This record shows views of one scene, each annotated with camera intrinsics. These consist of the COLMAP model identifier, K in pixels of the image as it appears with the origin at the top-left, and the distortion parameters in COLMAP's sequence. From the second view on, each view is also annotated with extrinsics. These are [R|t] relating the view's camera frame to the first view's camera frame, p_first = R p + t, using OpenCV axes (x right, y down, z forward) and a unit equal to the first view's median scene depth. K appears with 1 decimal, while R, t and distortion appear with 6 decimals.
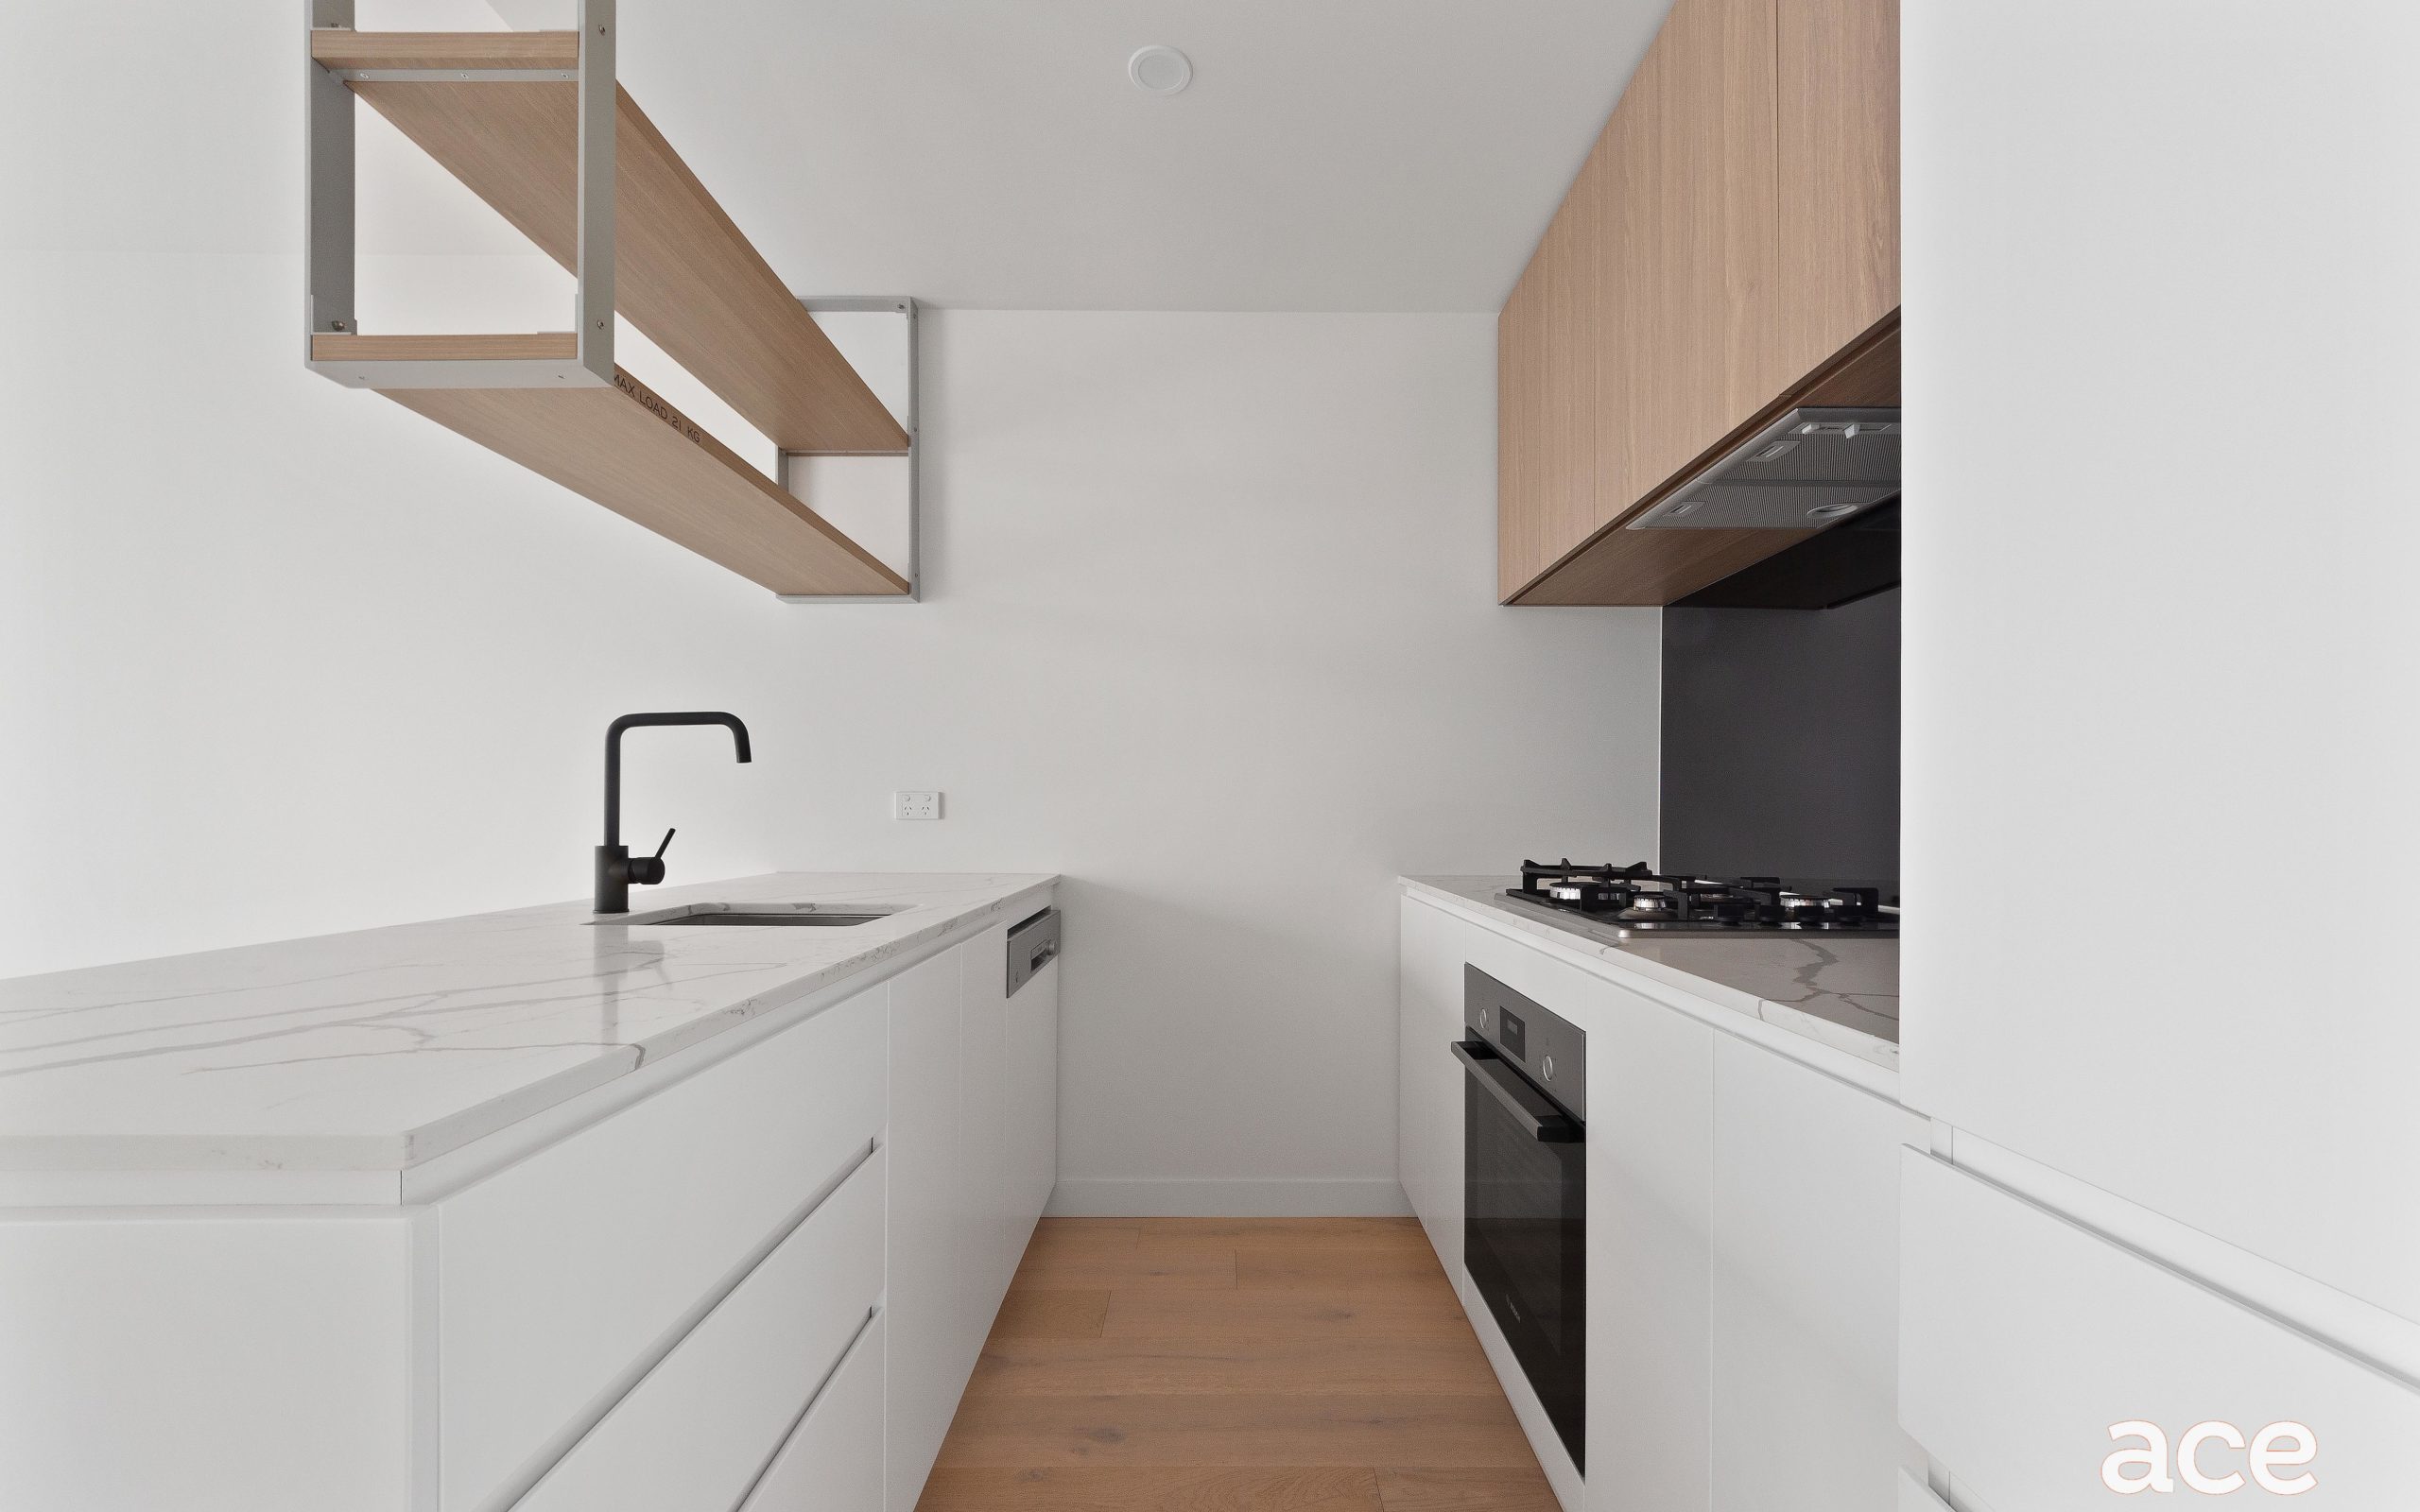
lens RADIAL K [[917.9, 0, 1213.8], [0, 917.9, 814.6], [0, 0, 1]] dist [-0.000963, -0.000125]
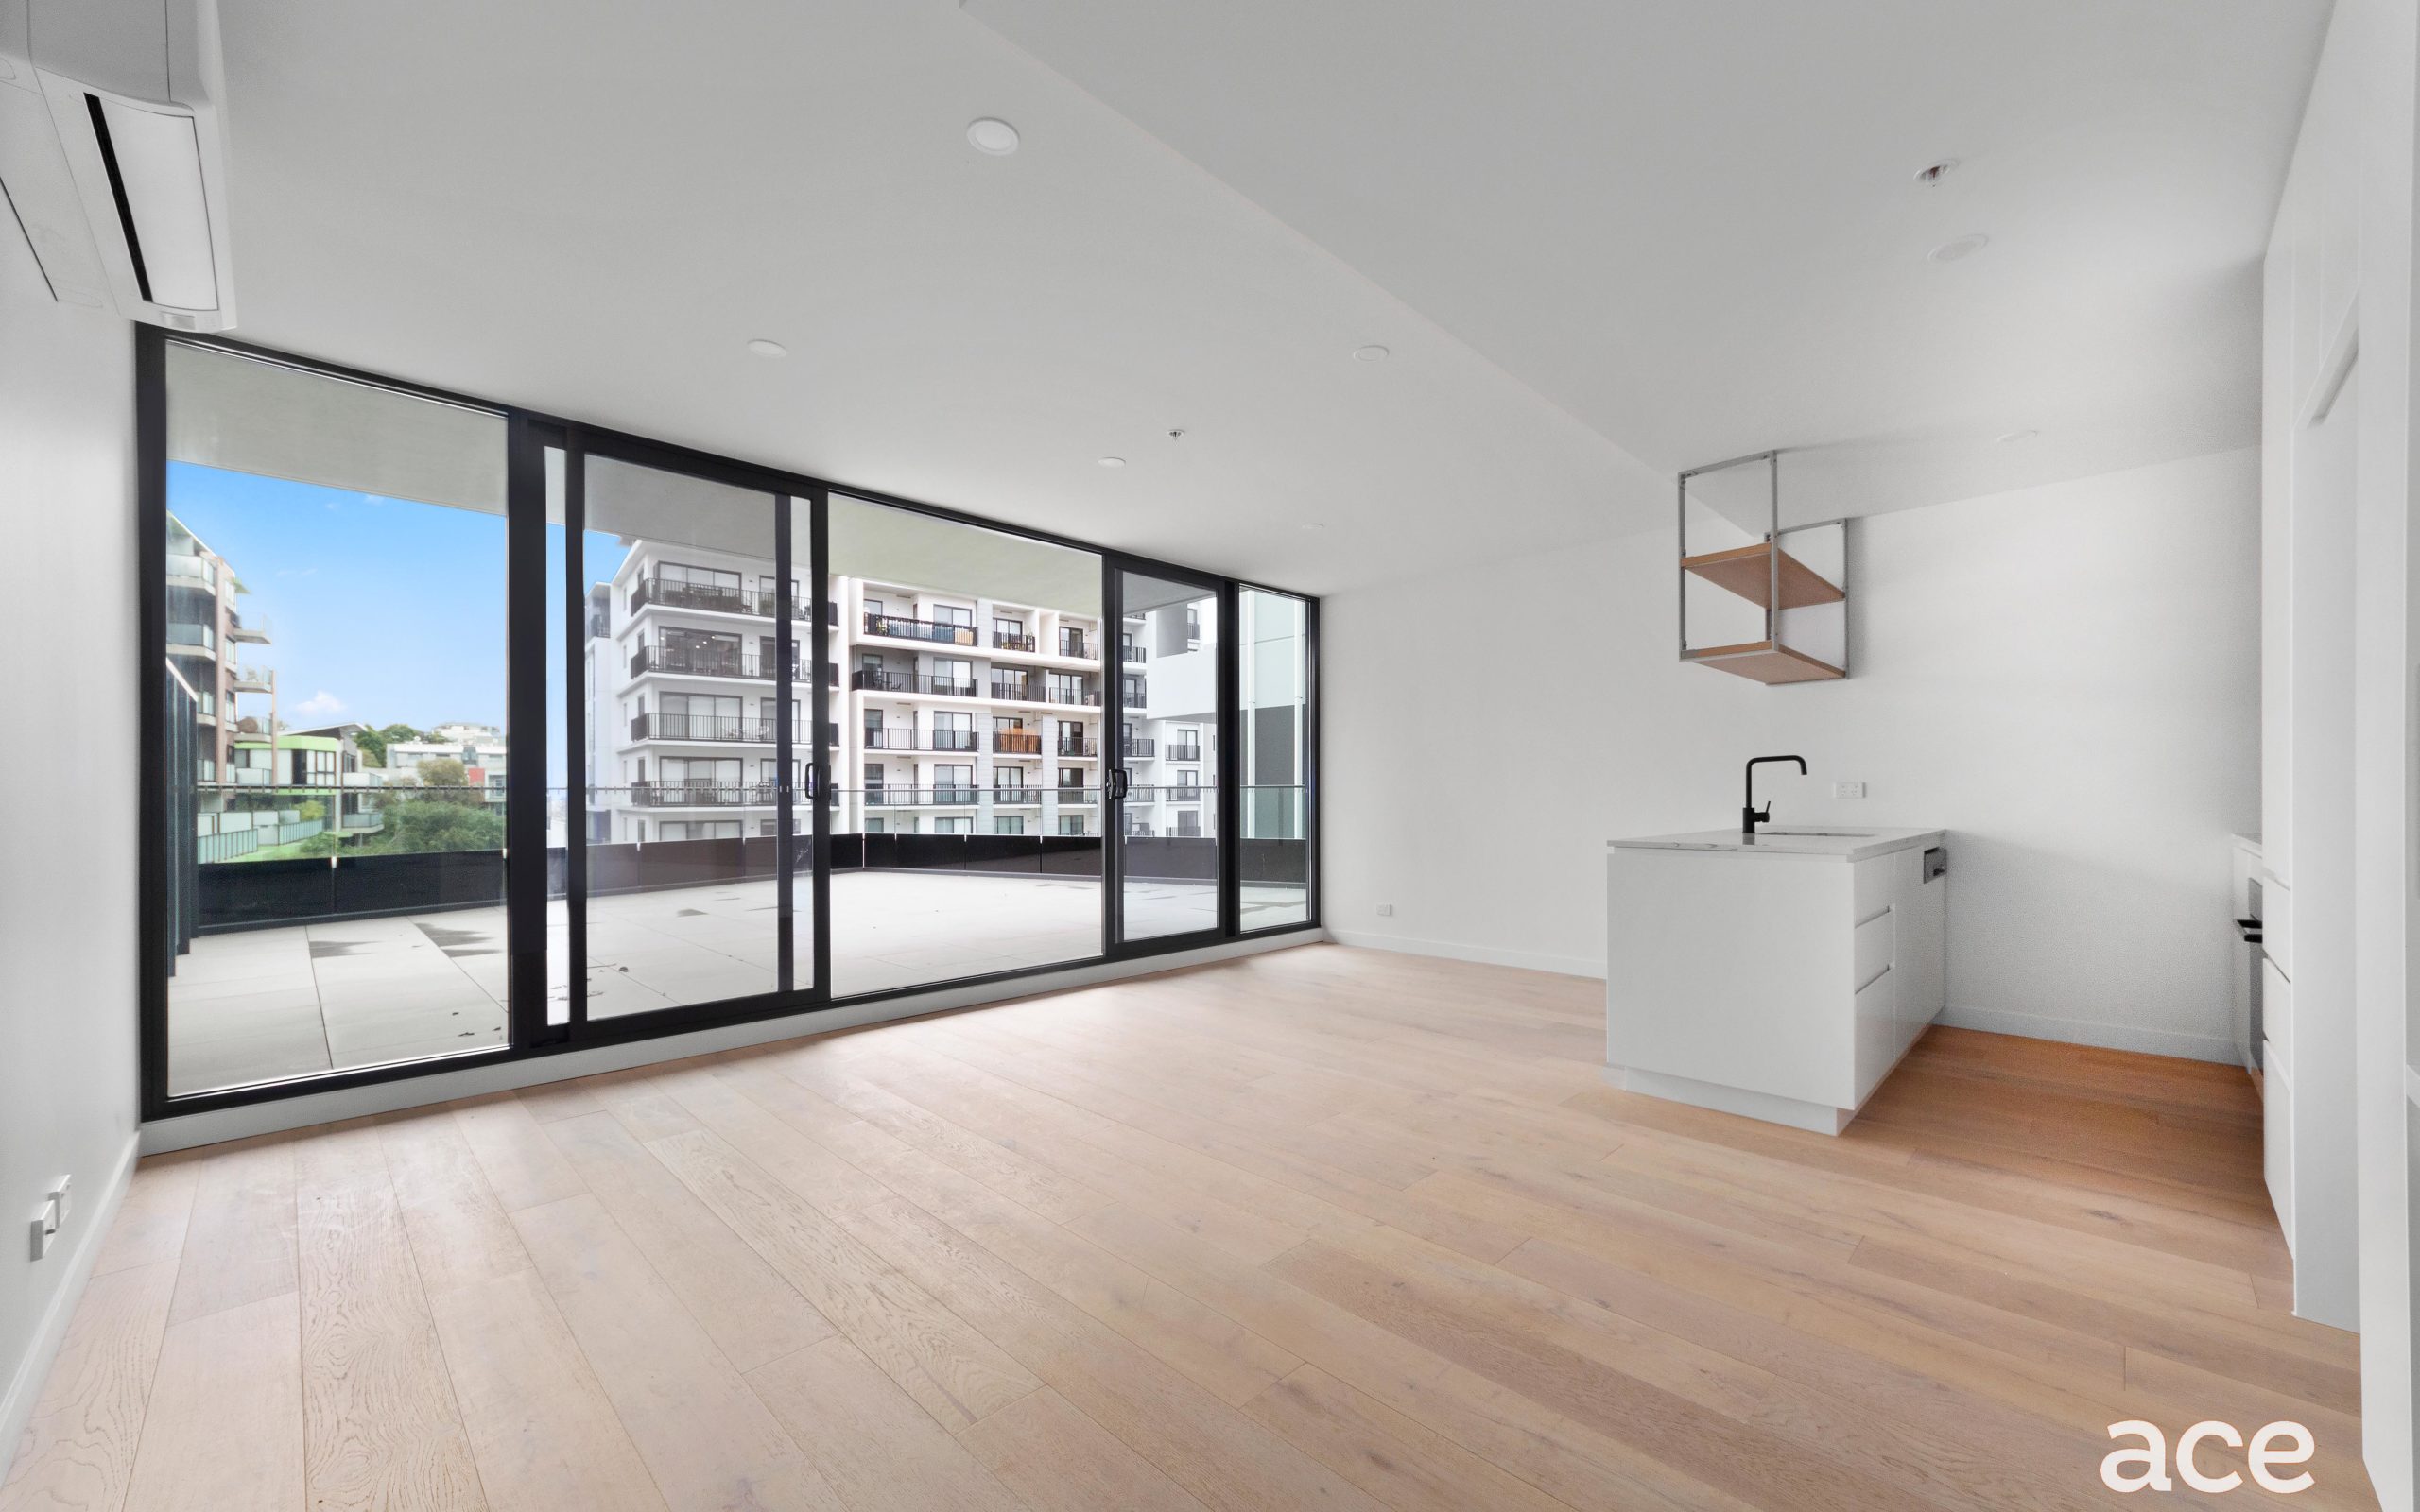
lens RADIAL K [[917.9, 0, 1213.8], [0, 917.9, 814.6], [0, 0, 1]] dist [-0.000963, -0.000125]
pose [[0.709040, 0.000849, -0.705167, 0.095727], [0.010925, 0.999866, 0.012189, 0.003738], [0.705083, -0.016346, 0.708936, -1.569653]]
